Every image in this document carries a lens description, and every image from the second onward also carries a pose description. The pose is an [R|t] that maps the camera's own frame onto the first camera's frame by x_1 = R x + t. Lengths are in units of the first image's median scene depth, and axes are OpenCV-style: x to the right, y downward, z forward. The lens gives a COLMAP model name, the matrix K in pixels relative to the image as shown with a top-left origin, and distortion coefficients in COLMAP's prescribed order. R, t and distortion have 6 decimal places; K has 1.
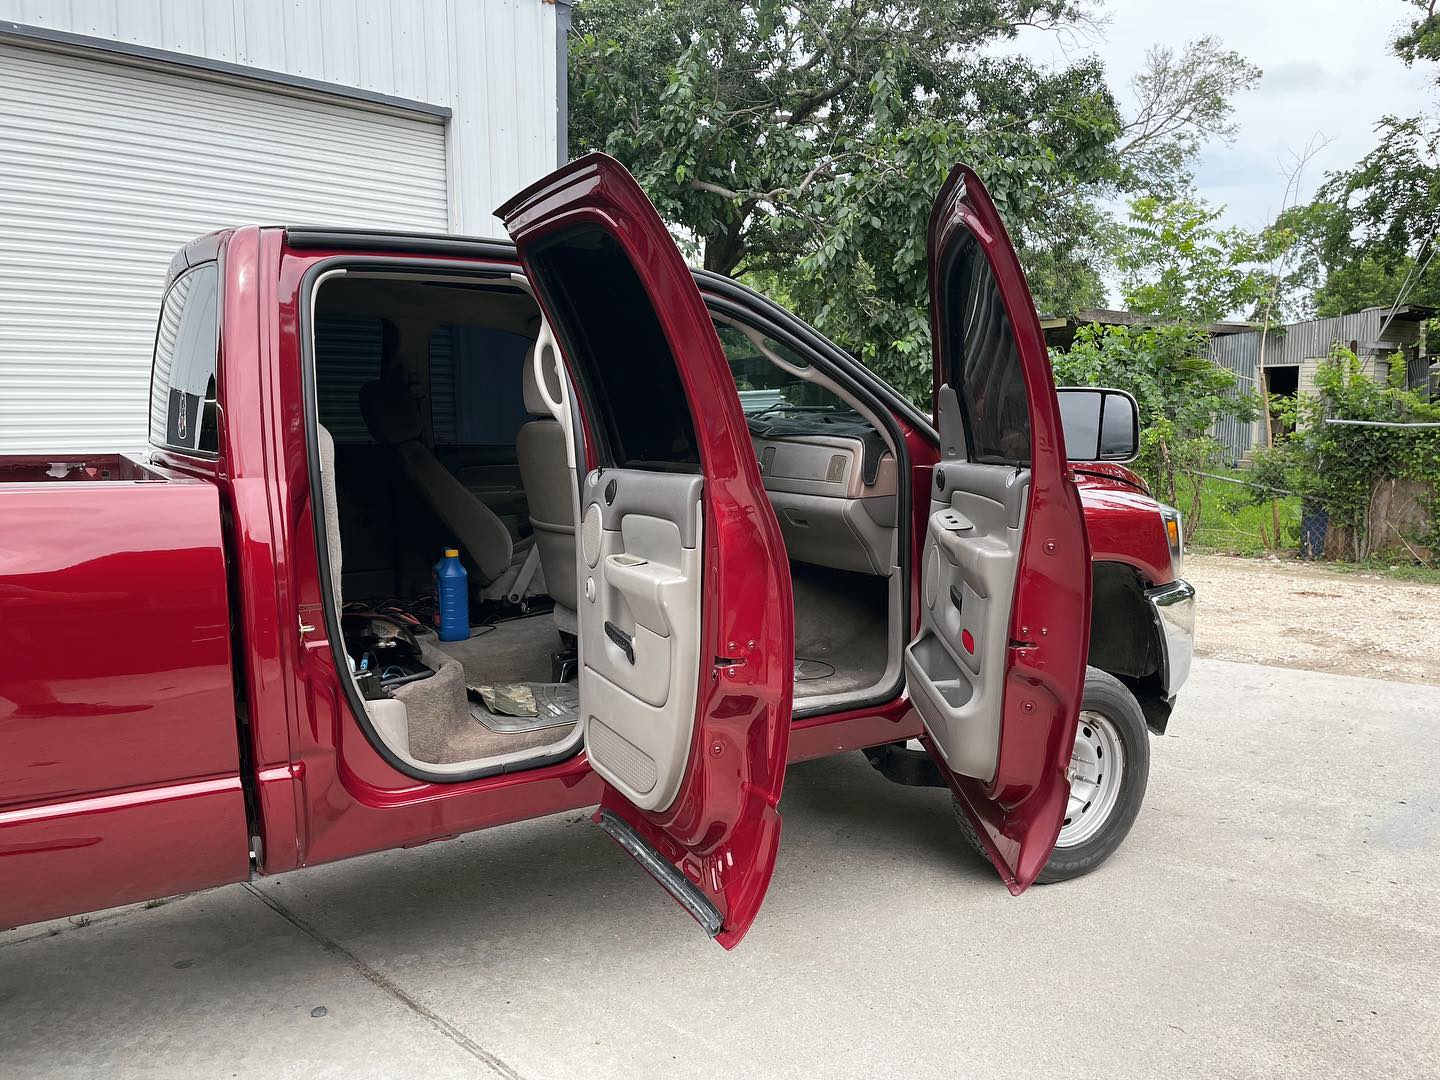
lens RADIAL K [[1089.3, 0, 720.0], [0, 1089.3, 540.0], [0, 0, 1]] dist [0.077464, -0.095146]
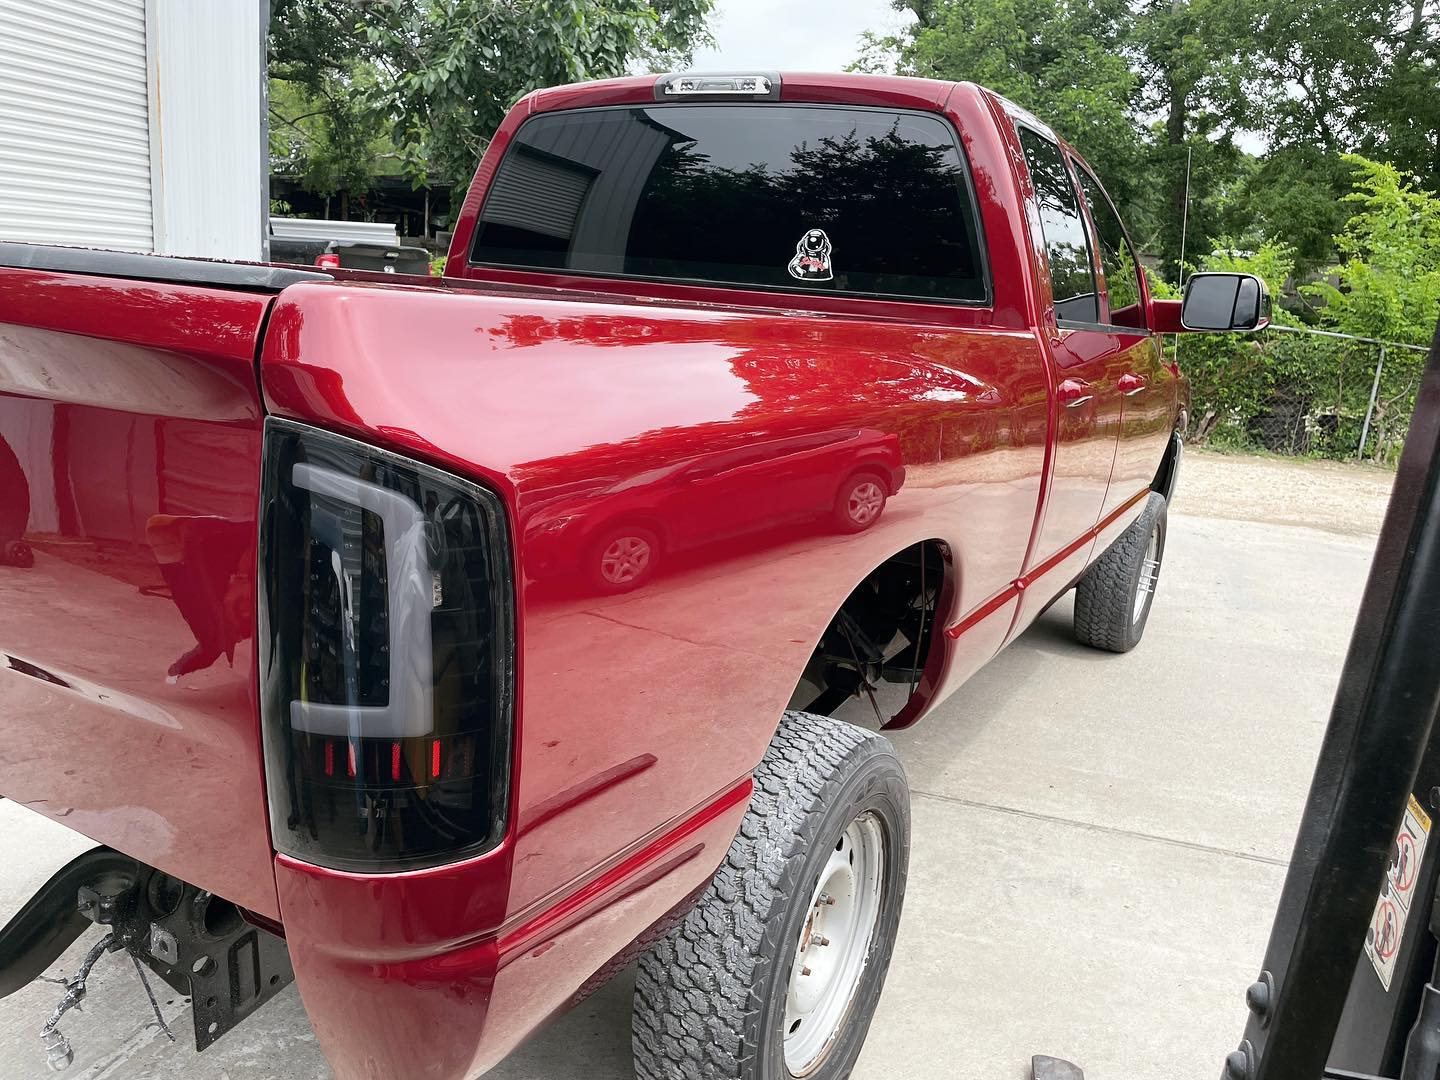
lens RADIAL K [[1089.3, 0, 720.0], [0, 1089.3, 540.0], [0, 0, 1]] dist [0.077464, -0.095146]
pose [[0.876707, -0.039772, 0.479377, -0.157417], [-0.022754, 0.992031, 0.123919, 0.005300], [-0.480485, -0.119548, 0.868816, 0.020912]]
